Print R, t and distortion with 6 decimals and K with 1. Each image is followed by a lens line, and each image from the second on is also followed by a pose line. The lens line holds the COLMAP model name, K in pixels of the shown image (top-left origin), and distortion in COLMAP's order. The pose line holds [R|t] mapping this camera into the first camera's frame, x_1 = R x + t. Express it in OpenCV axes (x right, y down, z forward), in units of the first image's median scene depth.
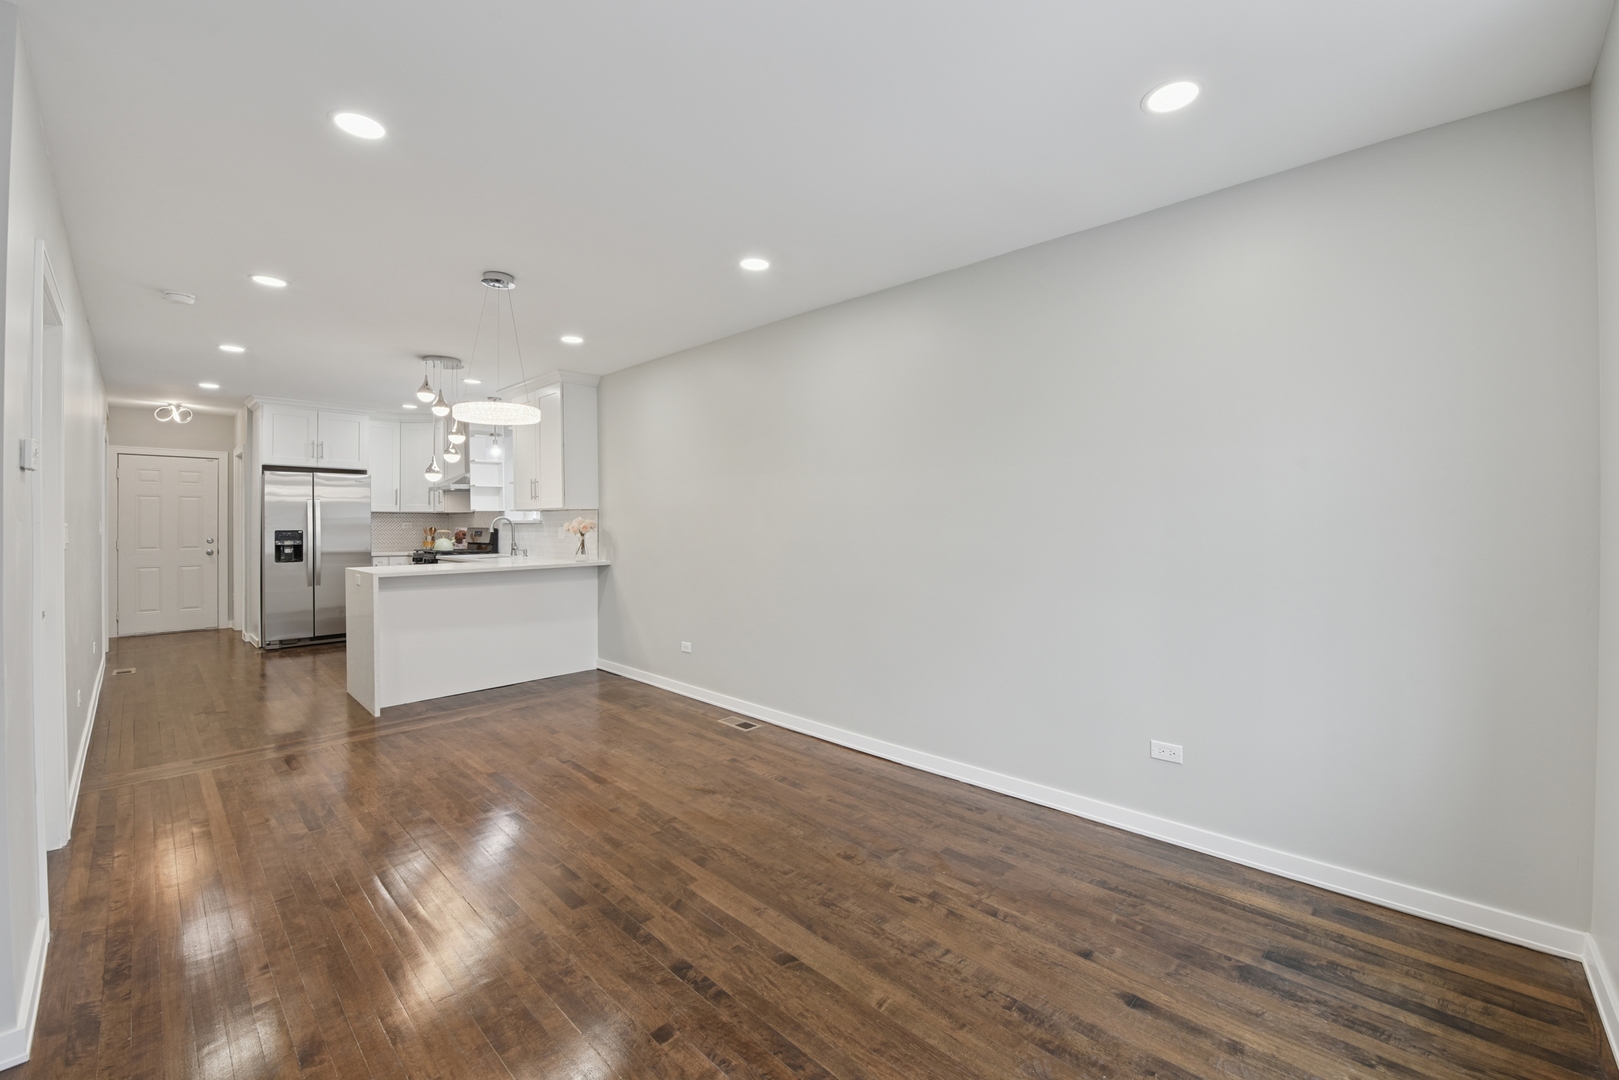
lens RADIAL K [[649.1, 0, 811.9], [0, 649.1, 524.6], [0, 0, 1]] dist [-0.016934, -0.000784]
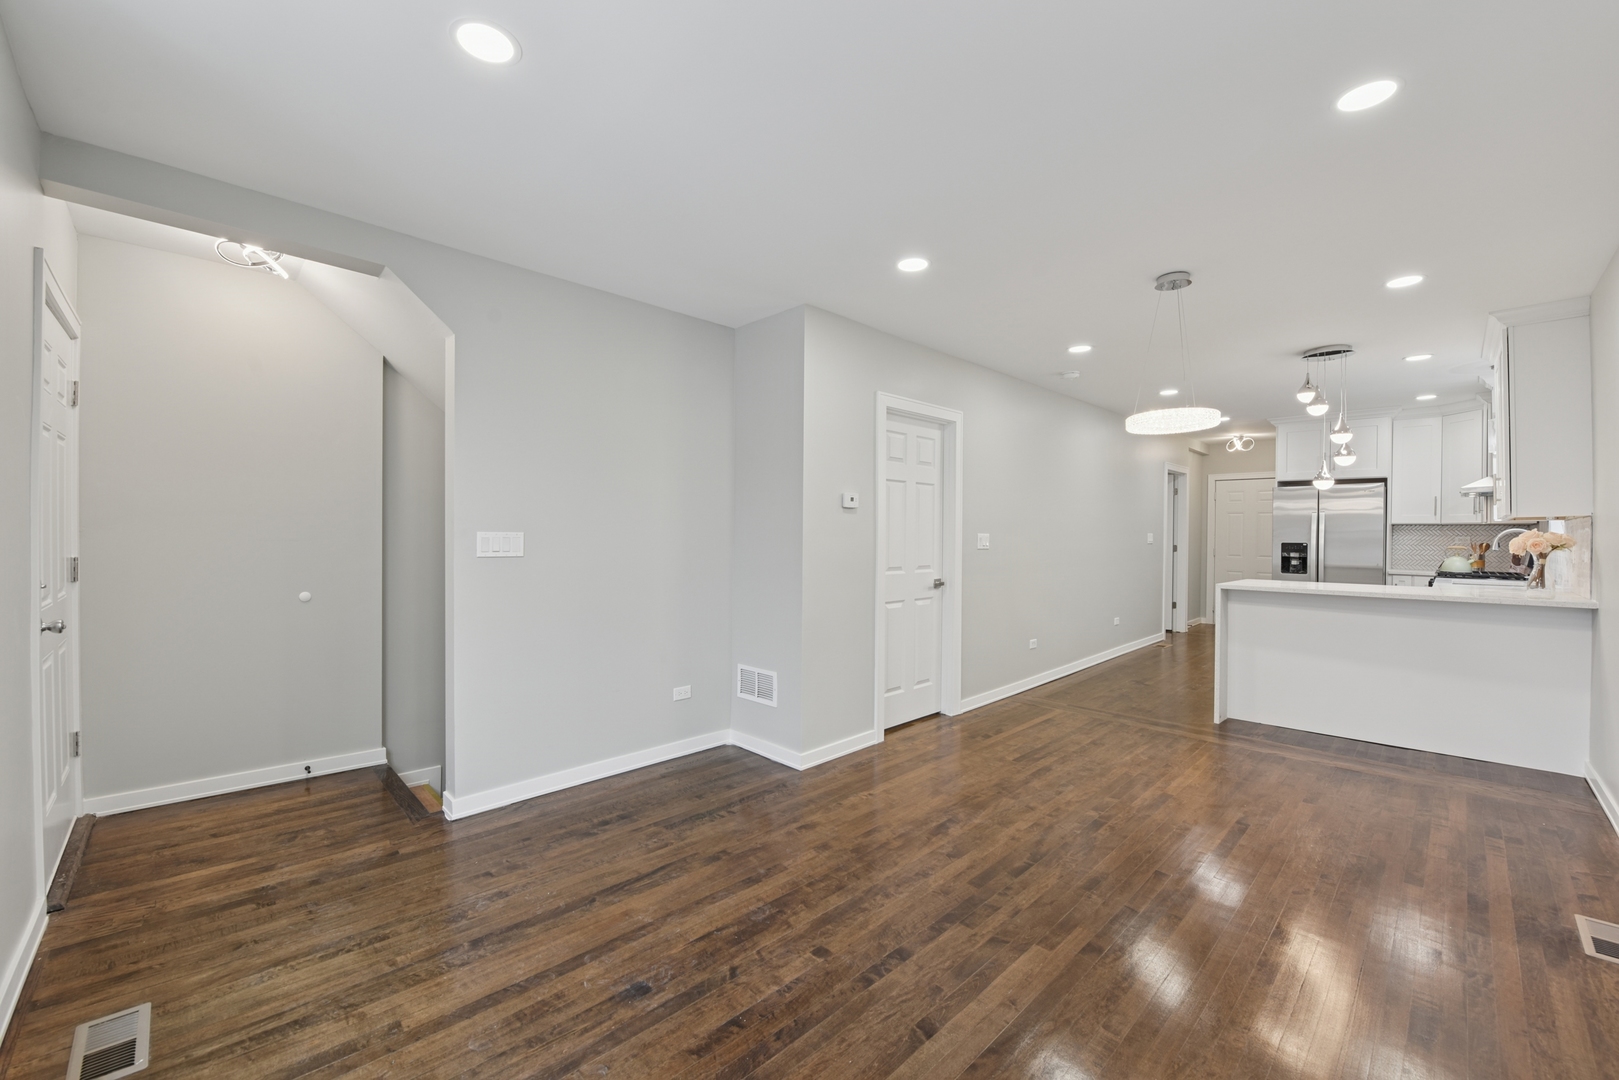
lens RADIAL K [[647.3, 0, 810.1], [0, 647.3, 534.2], [0, 0, 1]] dist [-0.021910, -0.000227]
pose [[-0.039723, 0.003589, -0.999204, 0.535588], [-0.010746, 0.999934, 0.004019, -0.001793], [0.999153, 0.010897, -0.039681, 0.556325]]
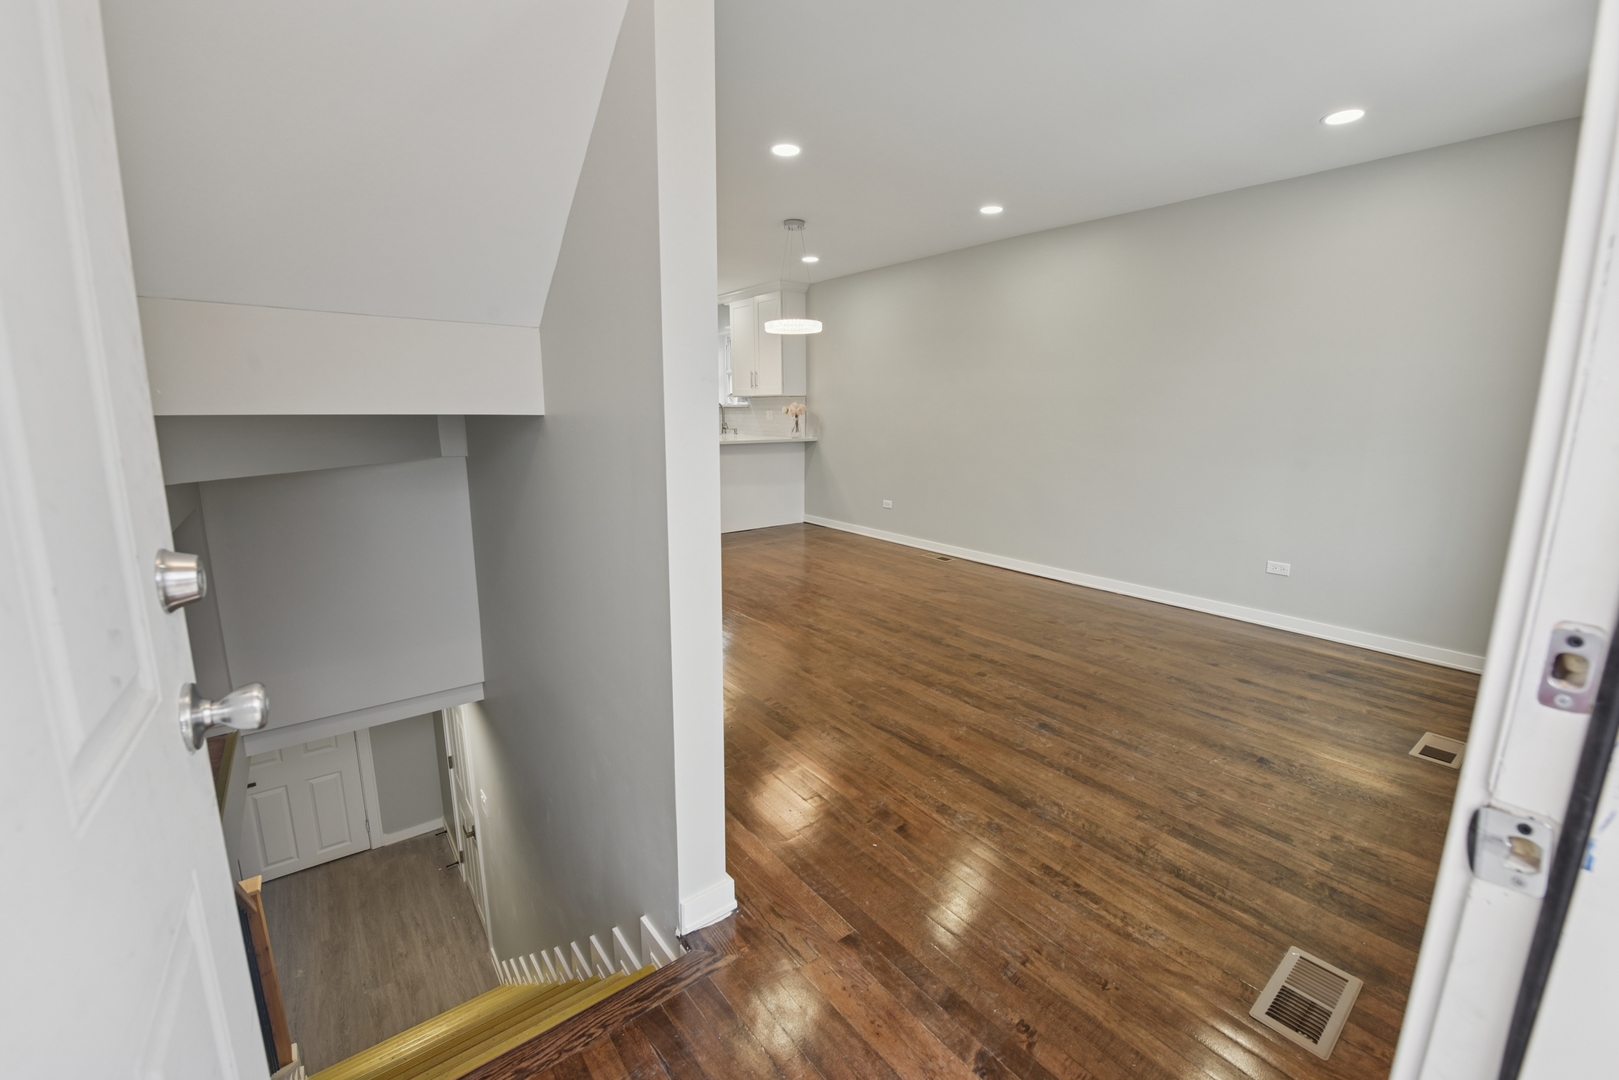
lens RADIAL K [[649.1, 0, 811.9], [0, 649.1, 524.6], [0, 0, 1]] dist [-0.016934, -0.000784]
pose [[0.989995, 0.033181, -0.137142, -0.264854], [-0.009167, 0.985028, 0.172151, 0.009960], [0.140801, -0.169171, 0.975477, -0.491223]]
